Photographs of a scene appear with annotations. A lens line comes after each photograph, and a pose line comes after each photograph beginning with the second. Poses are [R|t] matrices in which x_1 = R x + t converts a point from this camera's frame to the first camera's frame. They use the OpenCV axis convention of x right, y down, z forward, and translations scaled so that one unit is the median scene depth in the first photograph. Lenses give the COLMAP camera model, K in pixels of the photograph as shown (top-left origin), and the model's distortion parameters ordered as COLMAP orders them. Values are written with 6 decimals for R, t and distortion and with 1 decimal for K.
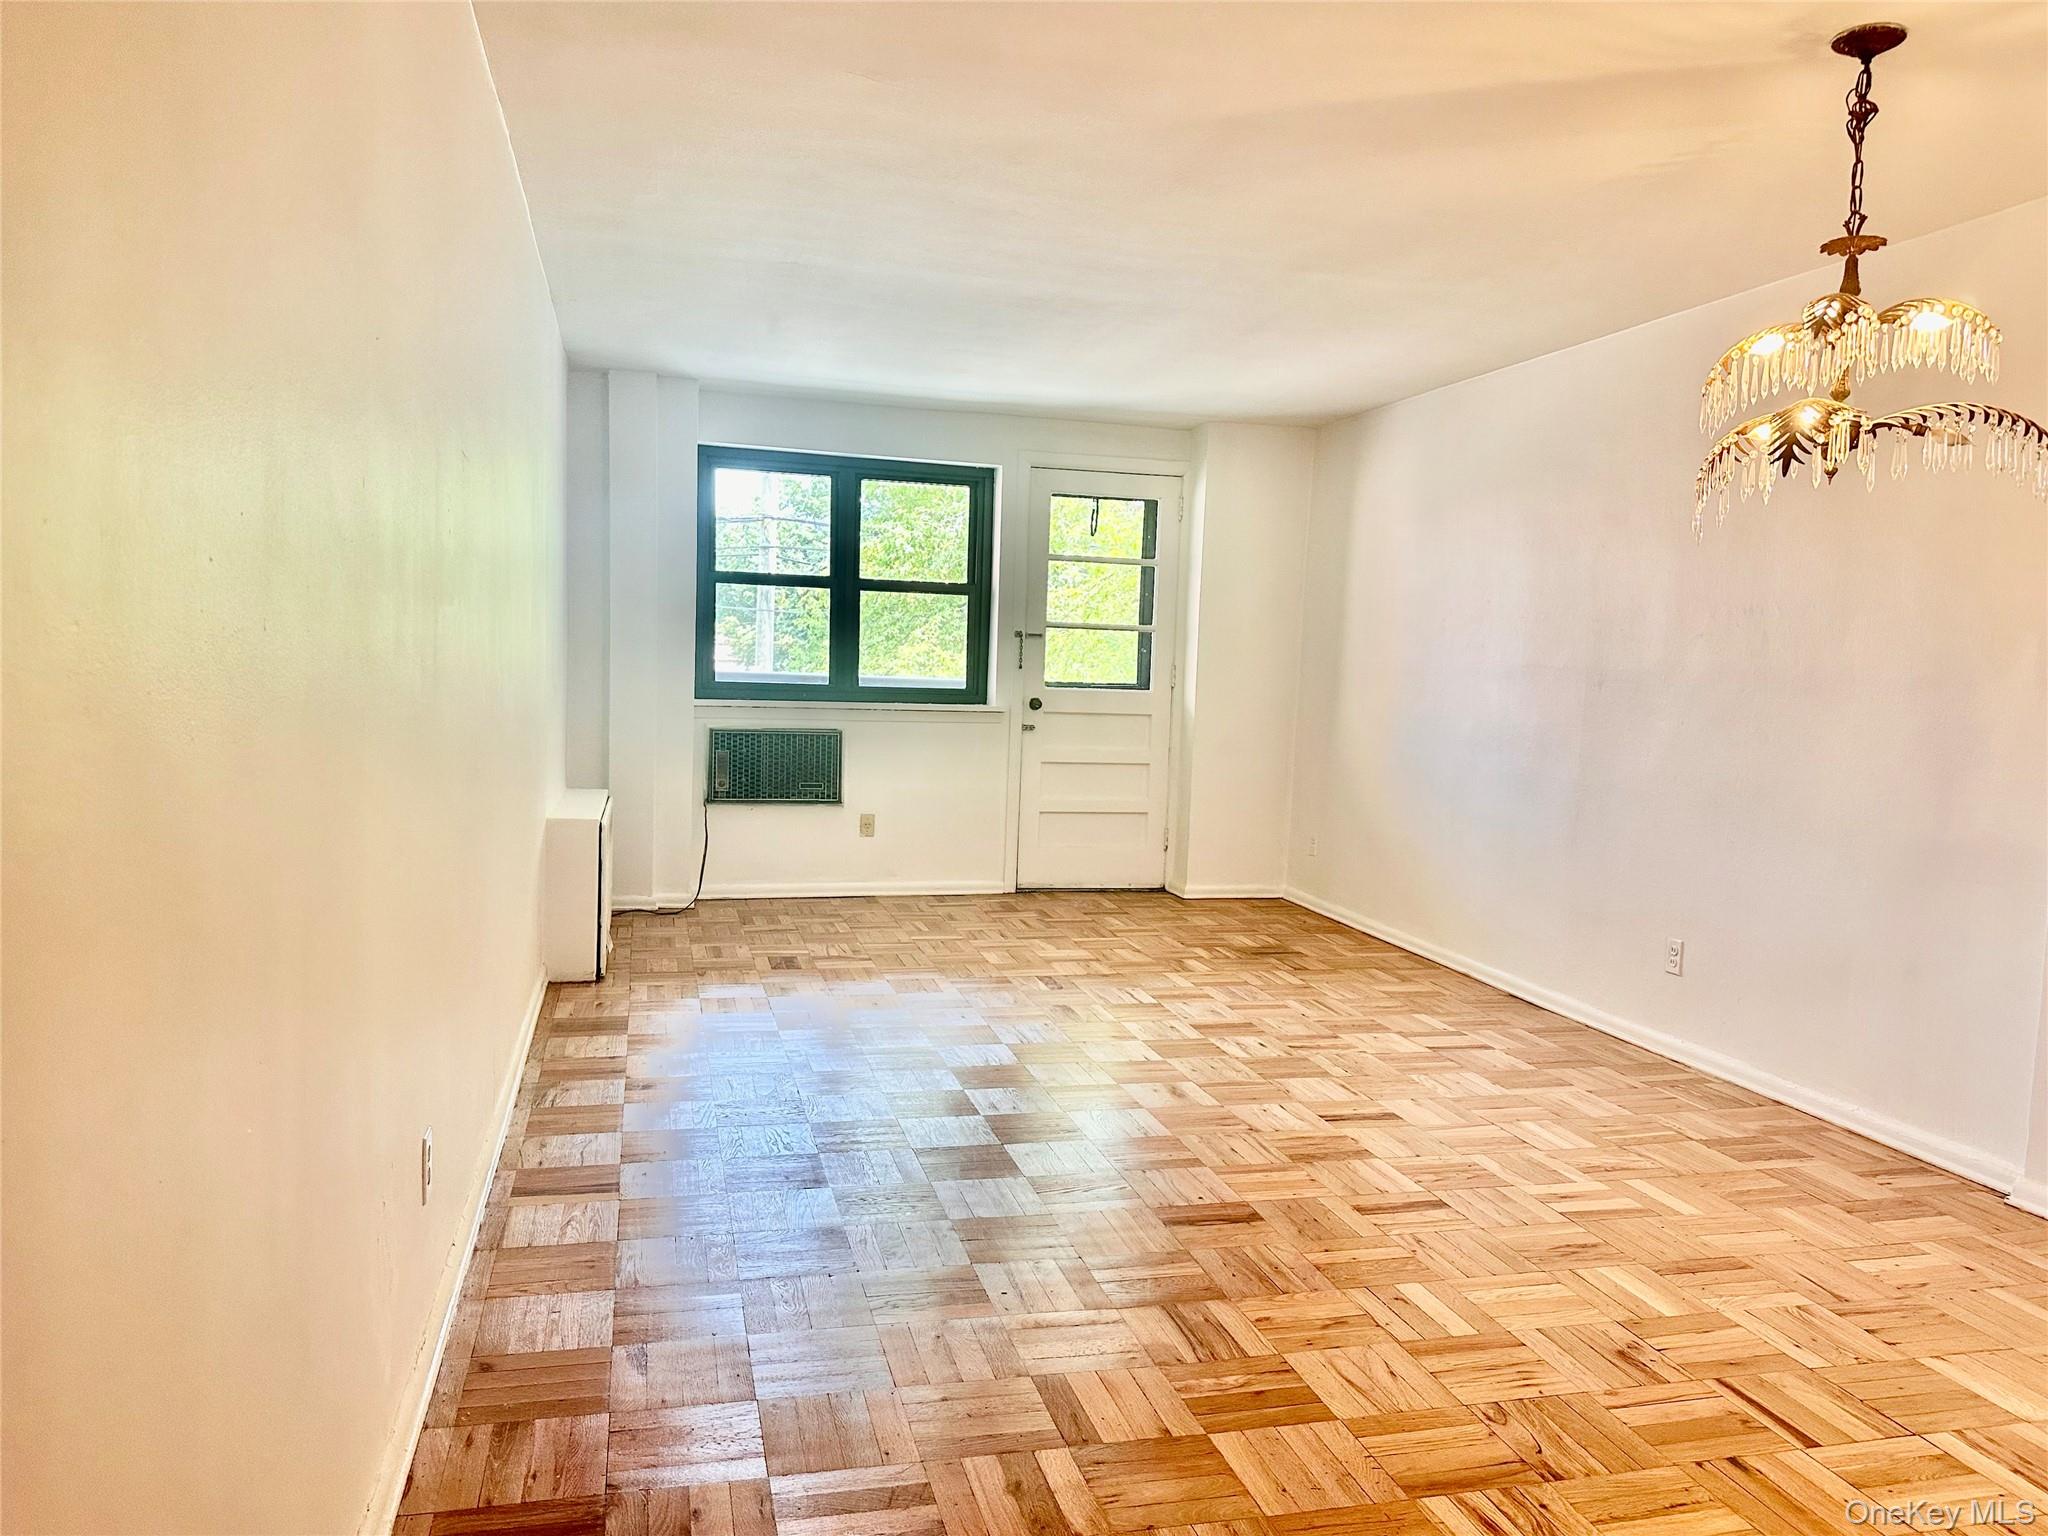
lens RADIAL K [[1442.3, 0, 1024.0], [0, 1442.3, 768.0], [0, 0, 1]] dist [0.169009, -0.336520]
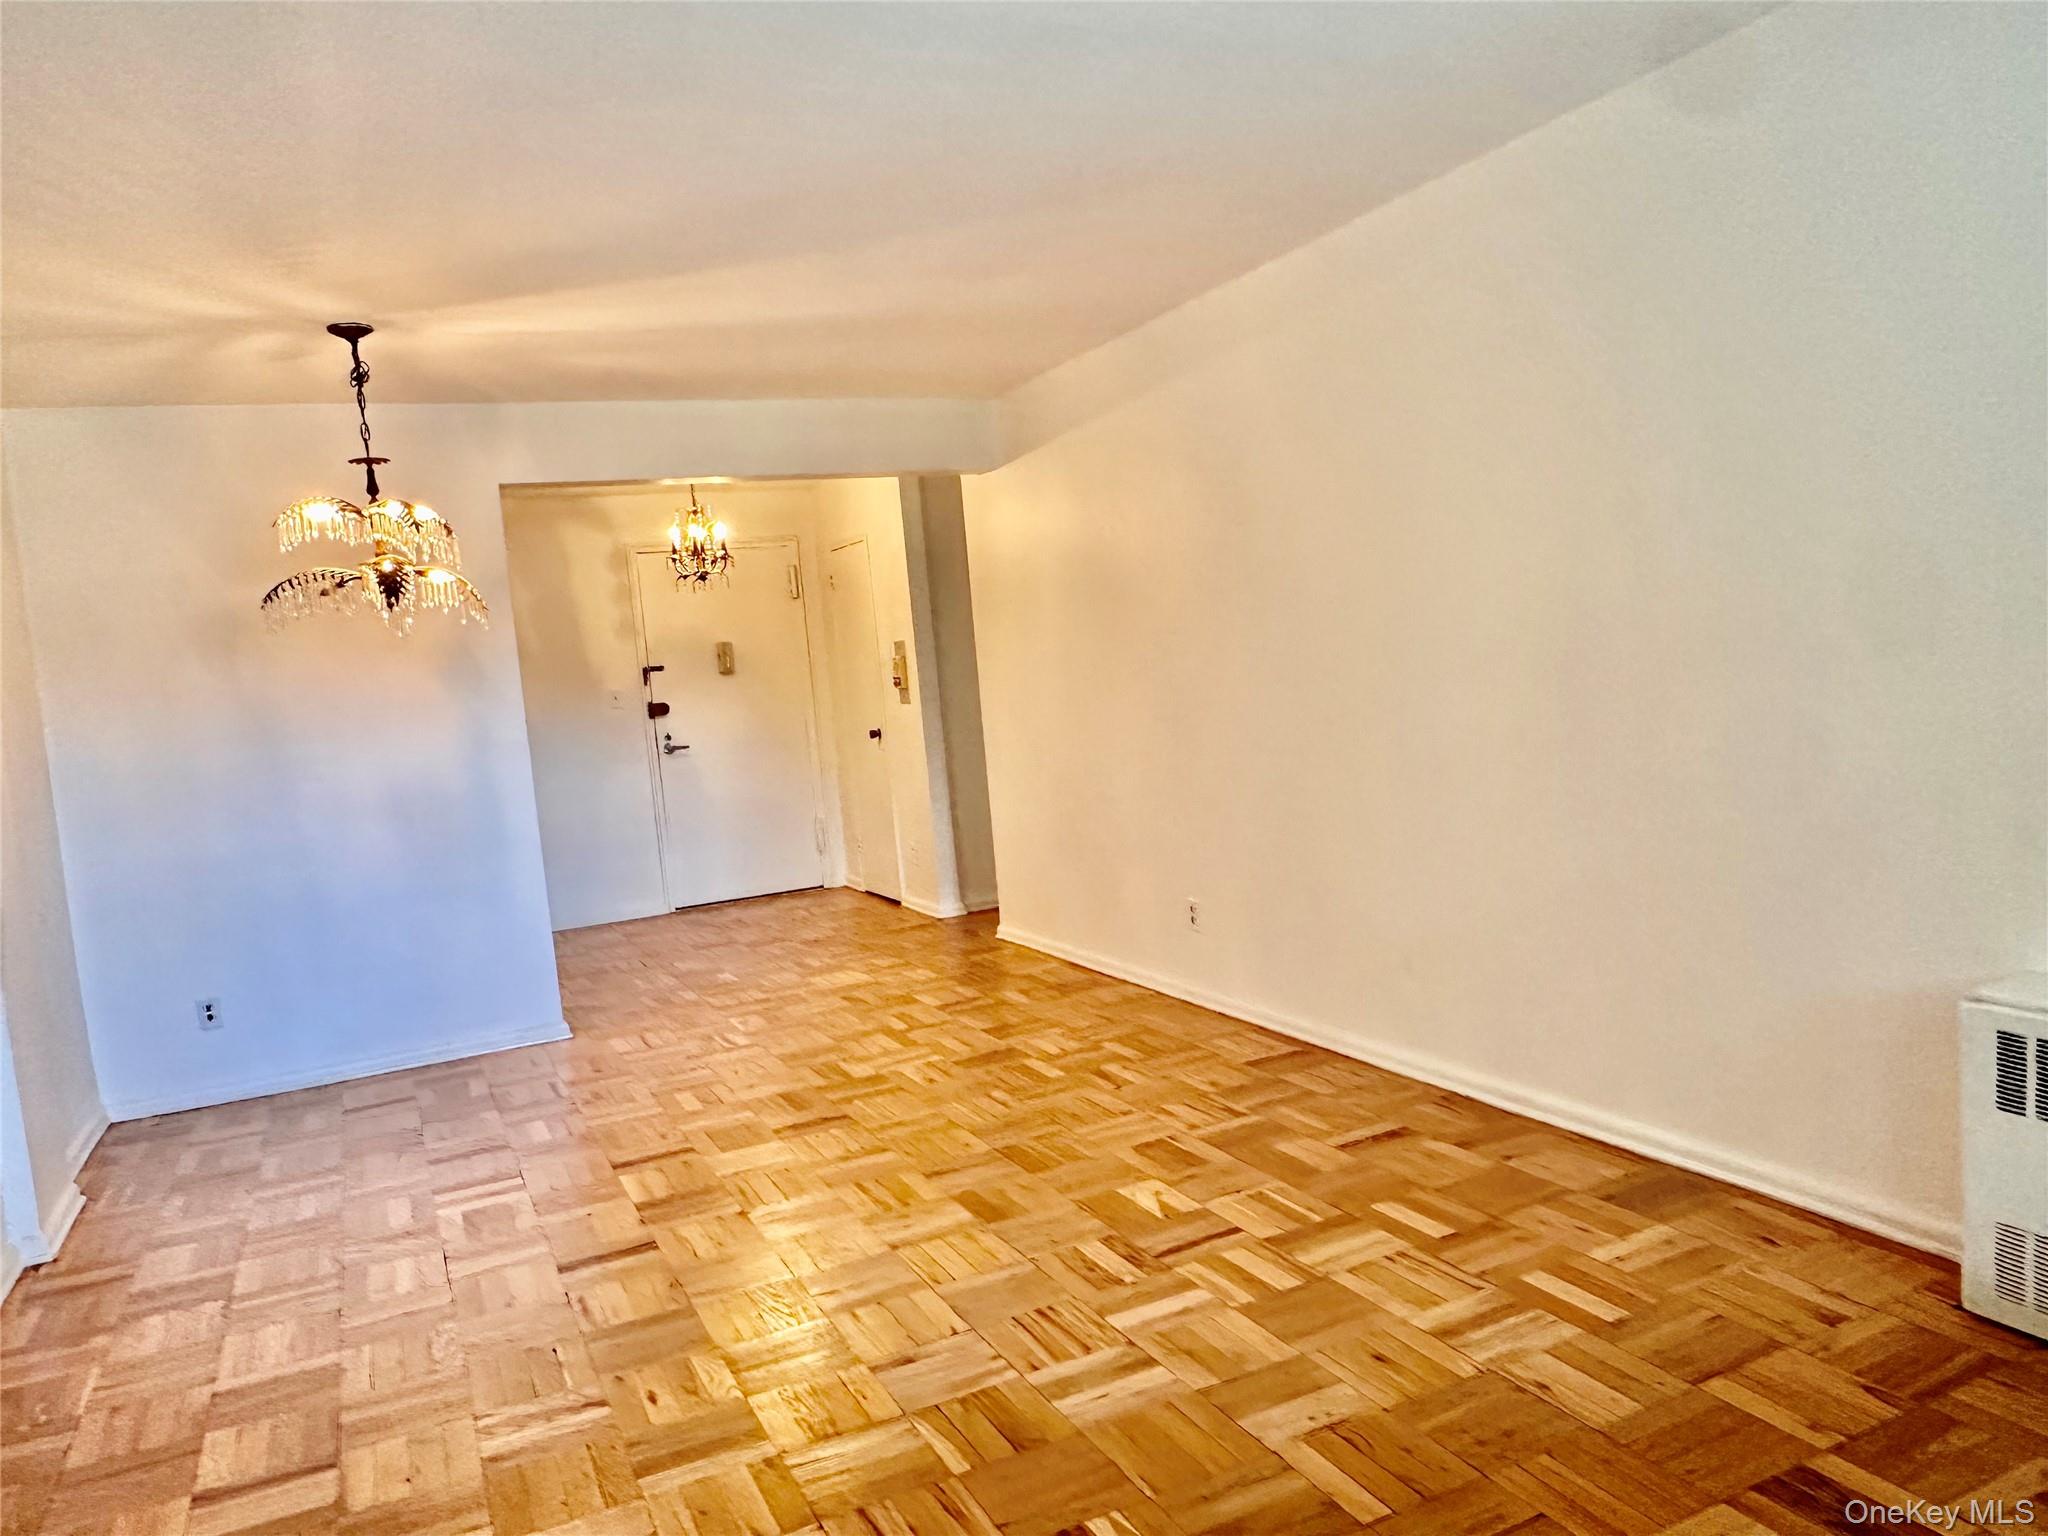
lens RADIAL K [[1414.8, 0, 1024.0], [0, 1414.8, 768.0], [0, 0, 1]] dist [-0.058226, -0.001116]
pose [[-0.980951, 0.065412, -0.182908, 0.122591], [0.039653, 0.989201, 0.141099, -0.148767], [0.190163, 0.131159, -0.972952, 1.805959]]
